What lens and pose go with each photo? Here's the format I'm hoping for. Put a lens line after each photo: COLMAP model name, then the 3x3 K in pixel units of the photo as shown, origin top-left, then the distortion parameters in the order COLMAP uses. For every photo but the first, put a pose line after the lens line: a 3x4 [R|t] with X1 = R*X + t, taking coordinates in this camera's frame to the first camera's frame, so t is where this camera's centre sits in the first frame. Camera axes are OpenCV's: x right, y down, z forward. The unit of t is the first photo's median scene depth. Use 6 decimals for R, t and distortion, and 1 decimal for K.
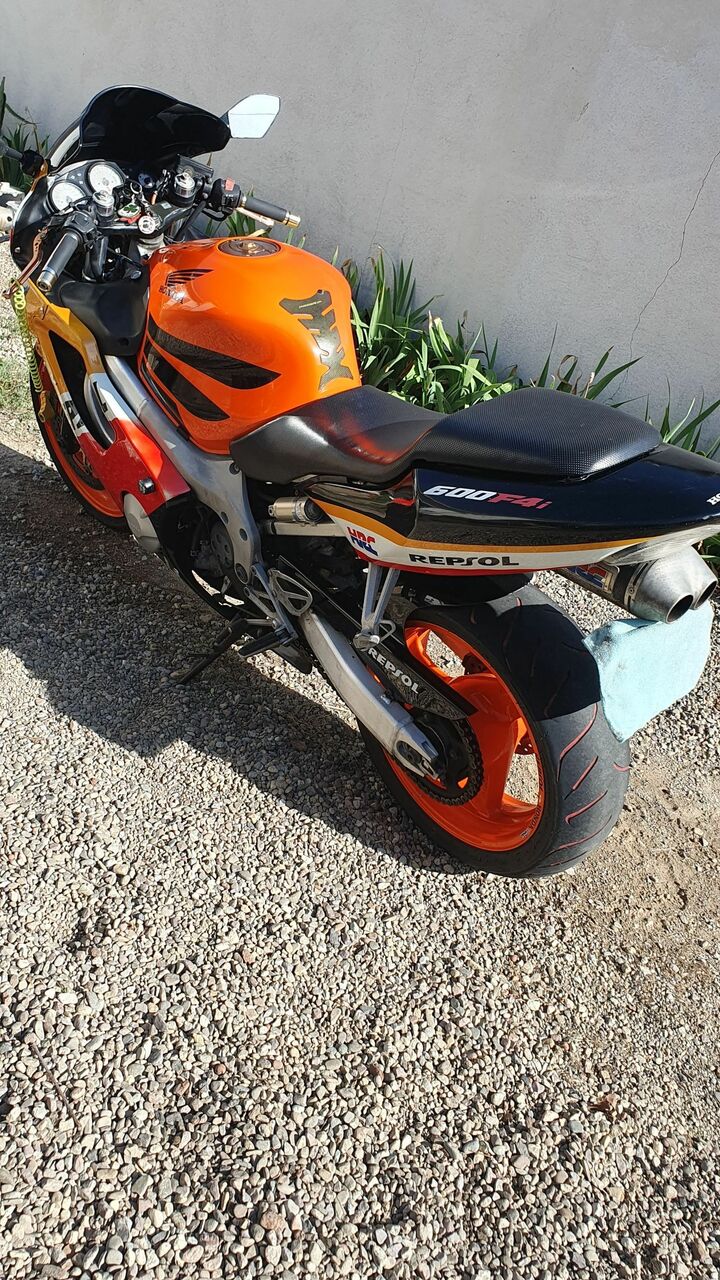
lens RADIAL K [[1018.2, 0, 360.0], [0, 1018.2, 640.0], [0, 0, 1]] dist [-0.060647, 0.161766]
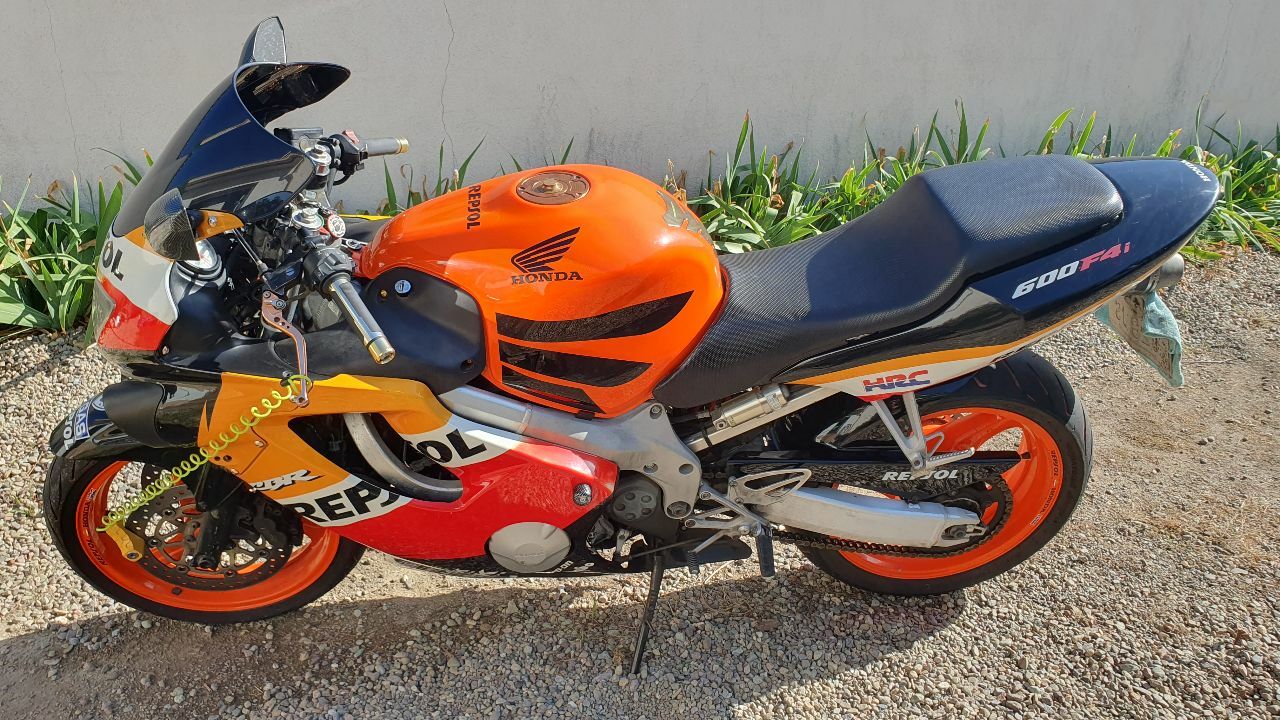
lens RADIAL K [[998.8, 0, 640.0], [0, 998.8, 360.0], [0, 0, 1]] dist [0.038039, -0.001331]
pose [[0.547397, -0.522588, 0.653649, -0.801101], [0.520503, 0.824210, 0.223056, -0.487474], [-0.655311, 0.218126, 0.723179, 0.478598]]
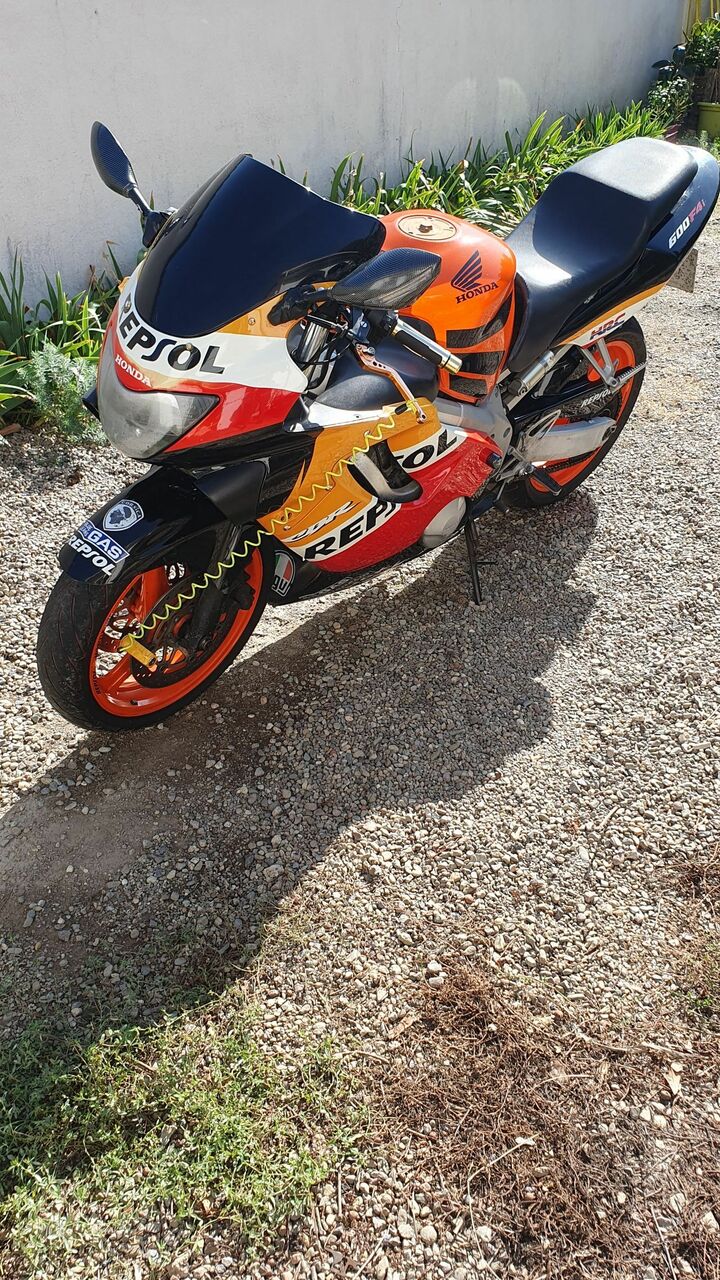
lens RADIAL K [[998.8, 0, 354.8], [0, 998.8, 658.7], [0, 0, 1]] dist [0.038039, -0.001331]
pose [[-0.124704, -0.725261, 0.677086, -1.312713], [0.507221, 0.539903, 0.671737, -1.014042], [-0.852746, 0.427201, 0.300540, 1.087501]]
